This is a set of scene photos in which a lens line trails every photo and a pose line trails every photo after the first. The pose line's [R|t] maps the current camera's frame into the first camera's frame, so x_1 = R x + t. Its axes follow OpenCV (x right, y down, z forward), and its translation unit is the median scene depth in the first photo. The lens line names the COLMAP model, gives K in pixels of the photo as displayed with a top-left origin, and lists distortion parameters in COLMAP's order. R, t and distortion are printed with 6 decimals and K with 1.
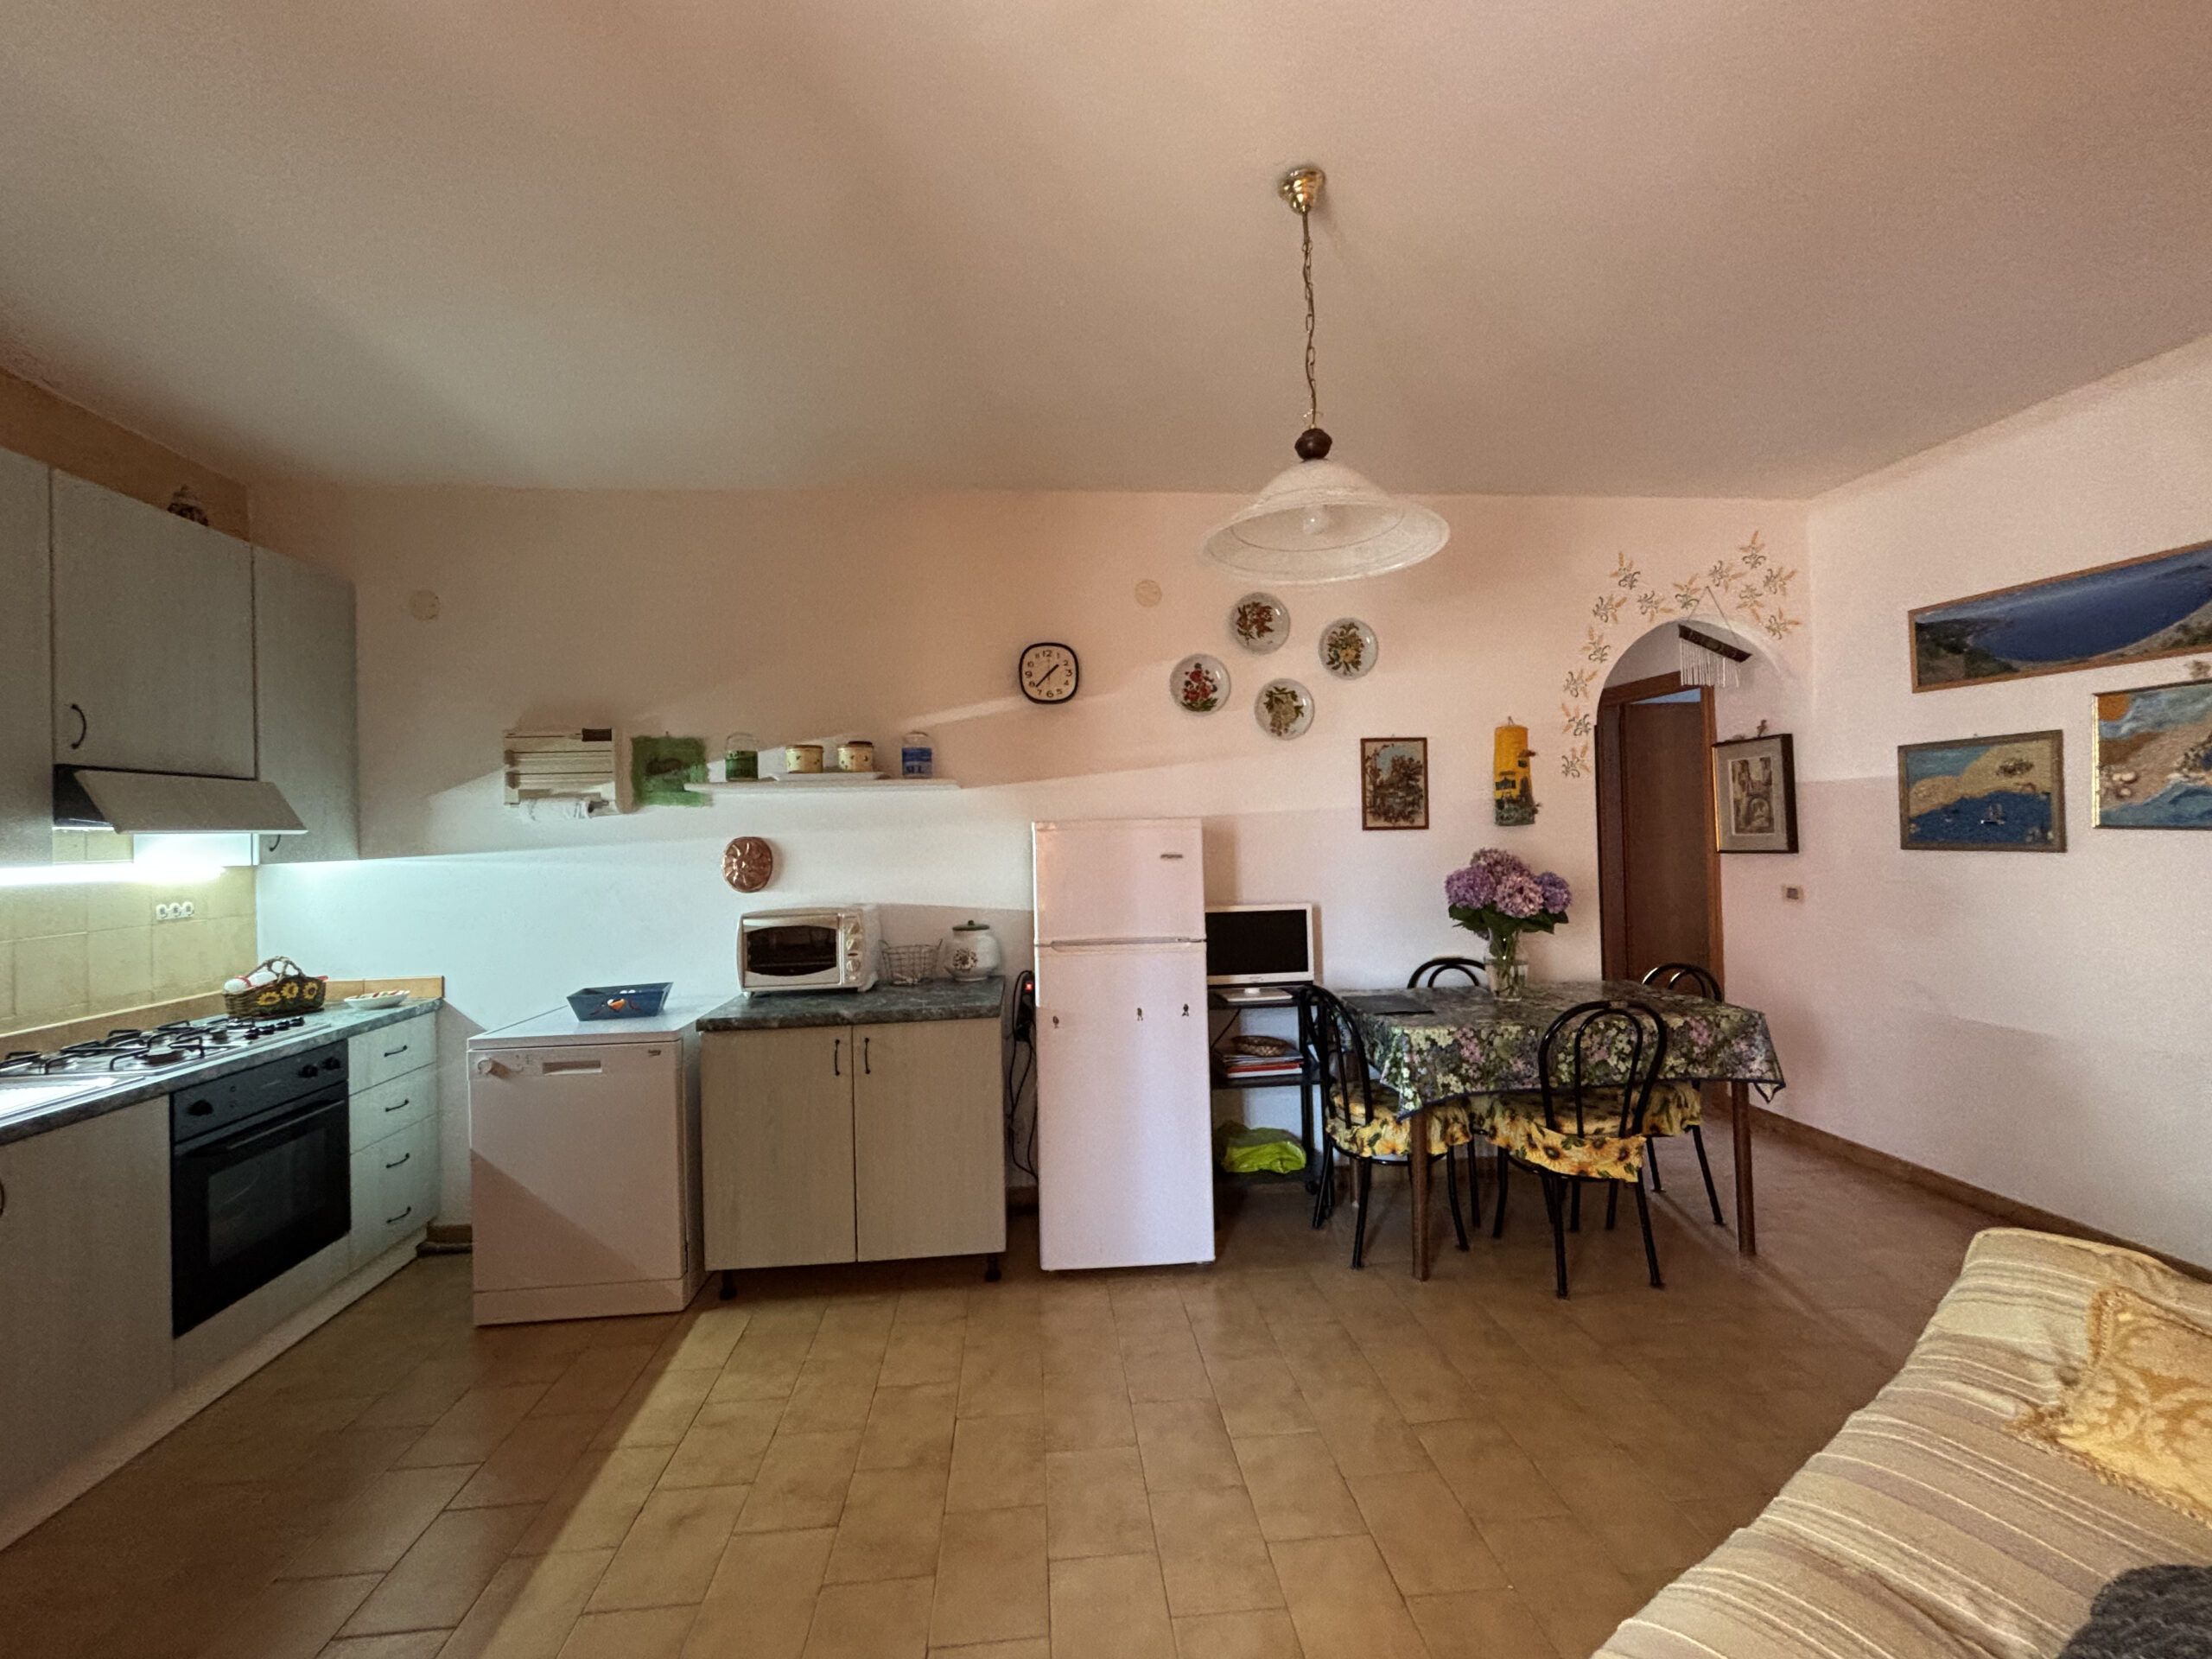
lens RADIAL K [[924.3, 0, 1059.6], [0, 924.3, 827.7], [0, 0, 1]] dist [0.002725, -0.001844]
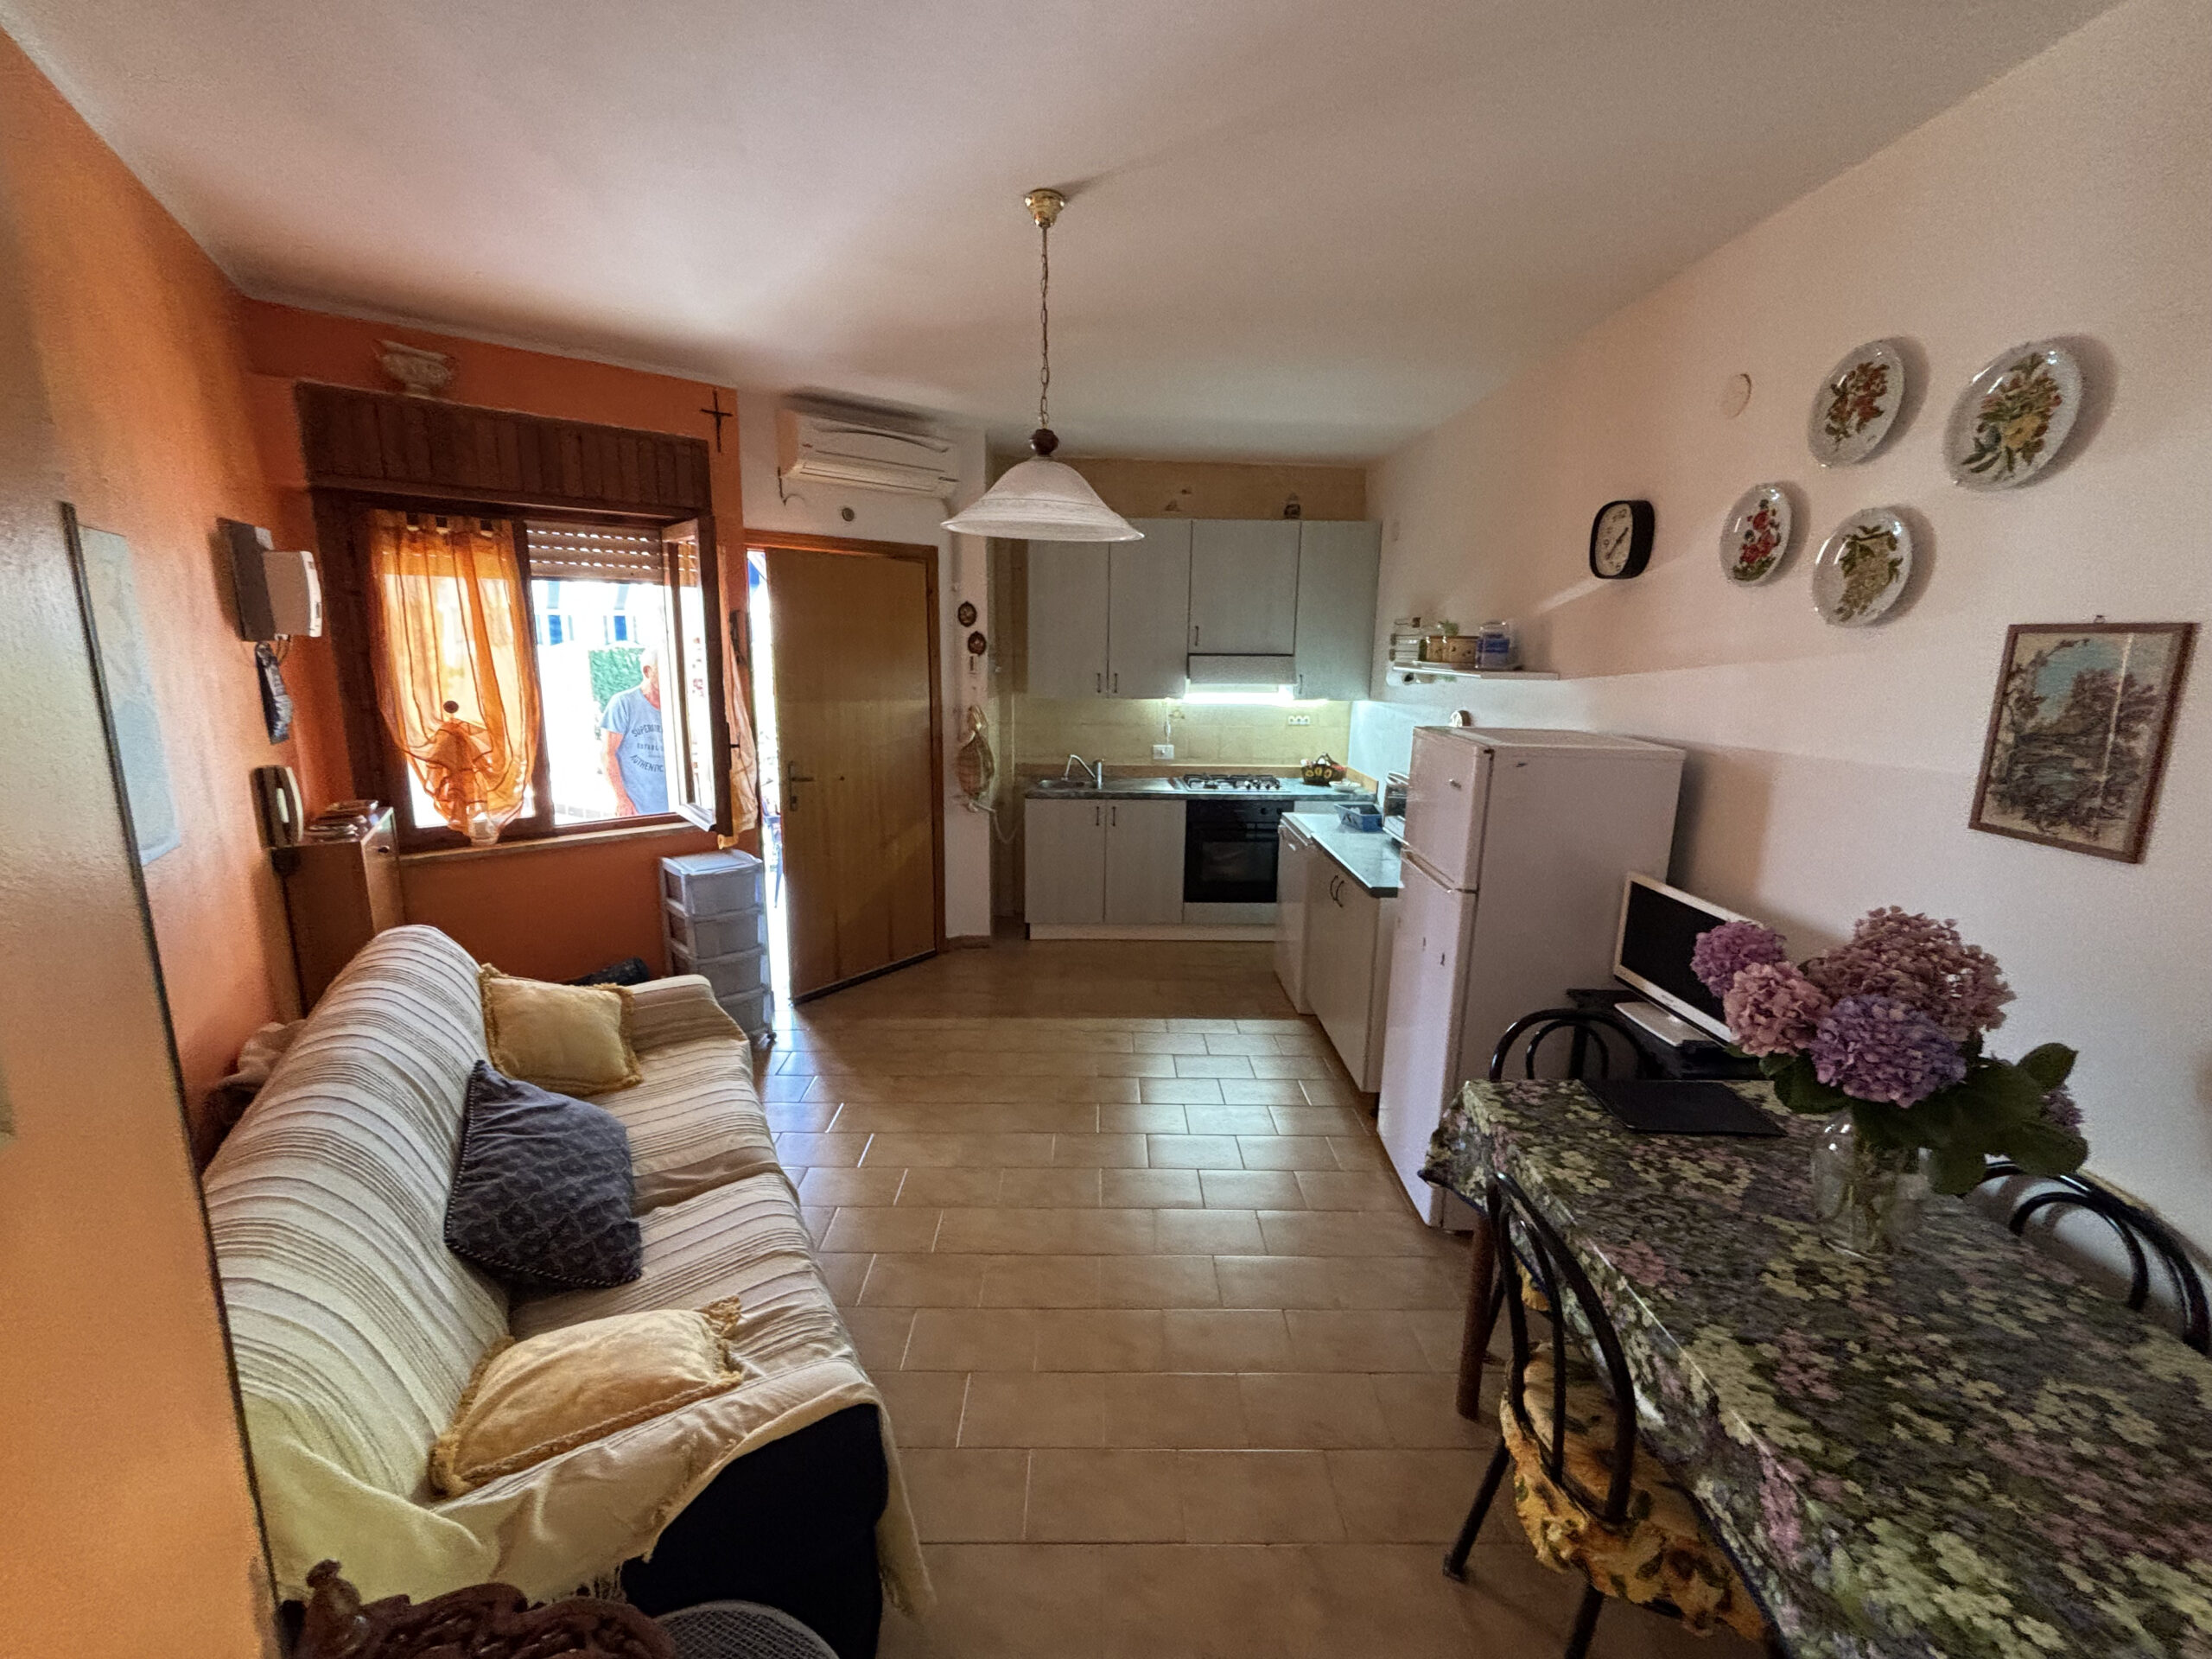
lens RADIAL K [[924.3, 0, 1101.9], [0, 924.3, 818.8], [0, 0, 1]] dist [0.002725, -0.001844]
pose [[-0.069926, 0.214168, -0.974291, 0.865553], [-0.004968, 0.976595, 0.215031, -0.105988], [0.997540, 0.019877, -0.067225, 0.637565]]
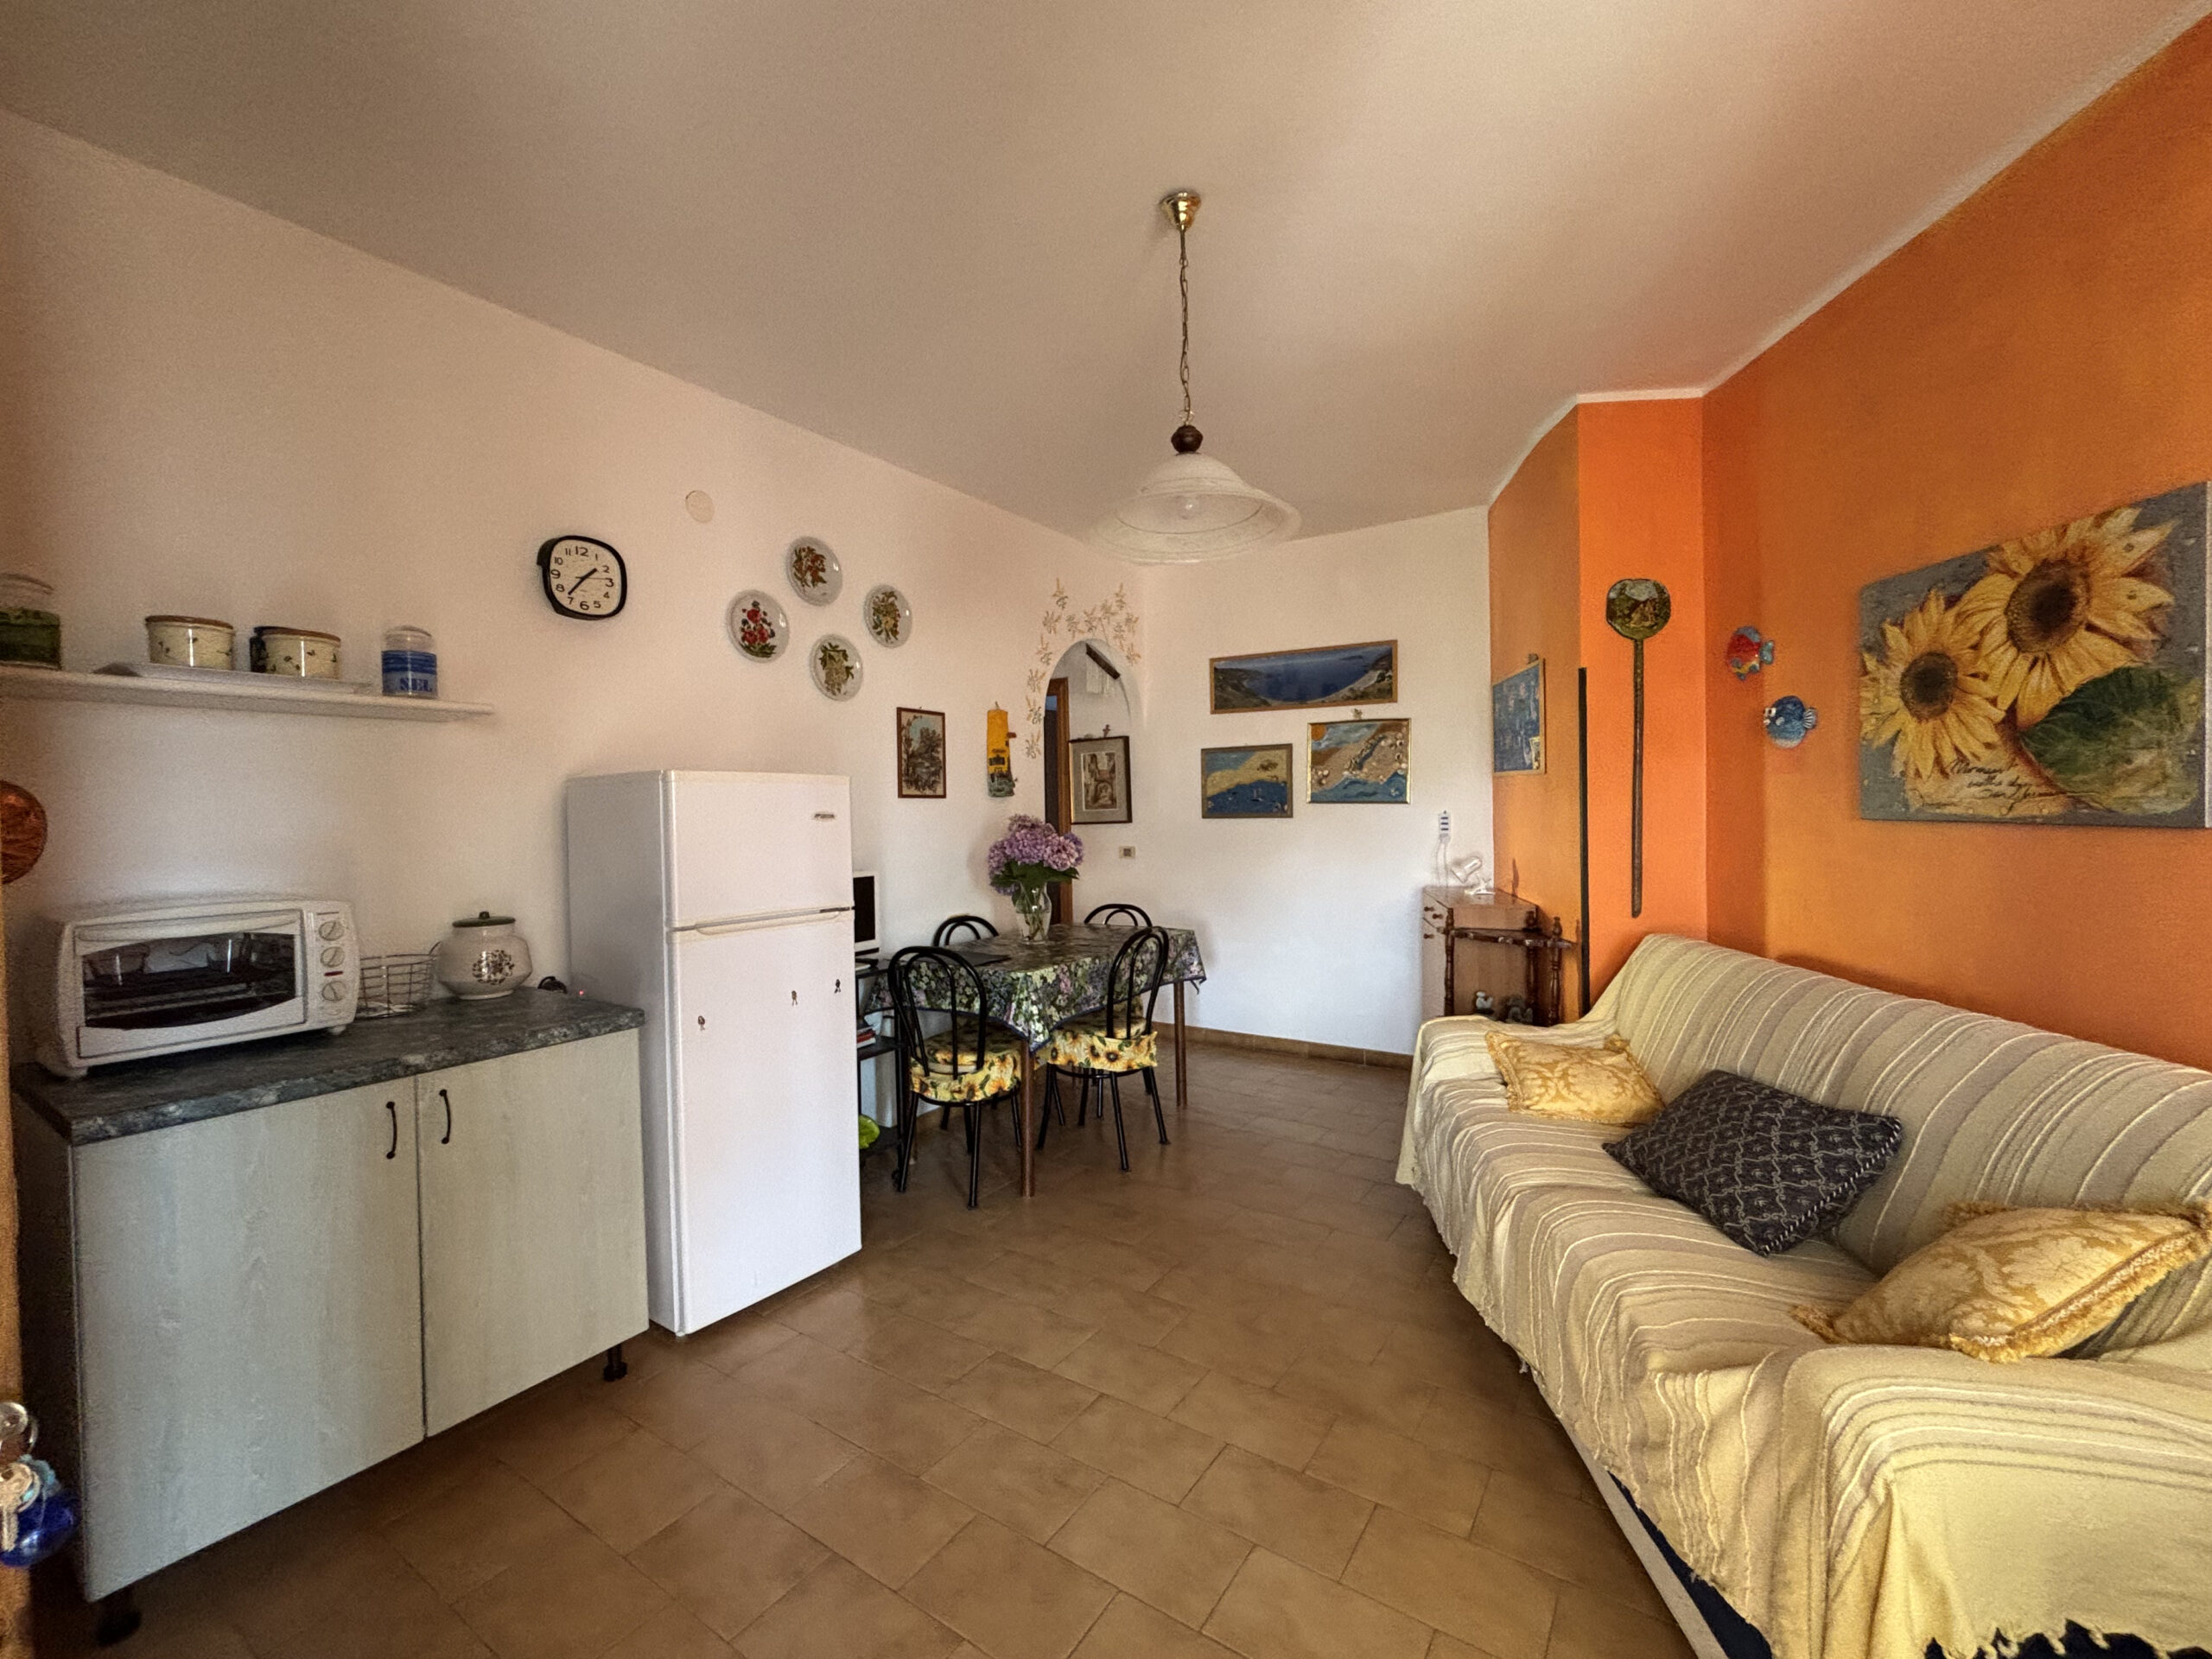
lens RADIAL K [[924.3, 0, 1116.1], [0, 924.3, 839.5], [0, 0, 1]] dist [0.002725, -0.001844]
pose [[0.613514, -0.011170, 0.789605, -0.353876], [-0.004057, 0.999842, 0.017297, 0.032481], [-0.789674, -0.013815, 0.613372, 0.197486]]
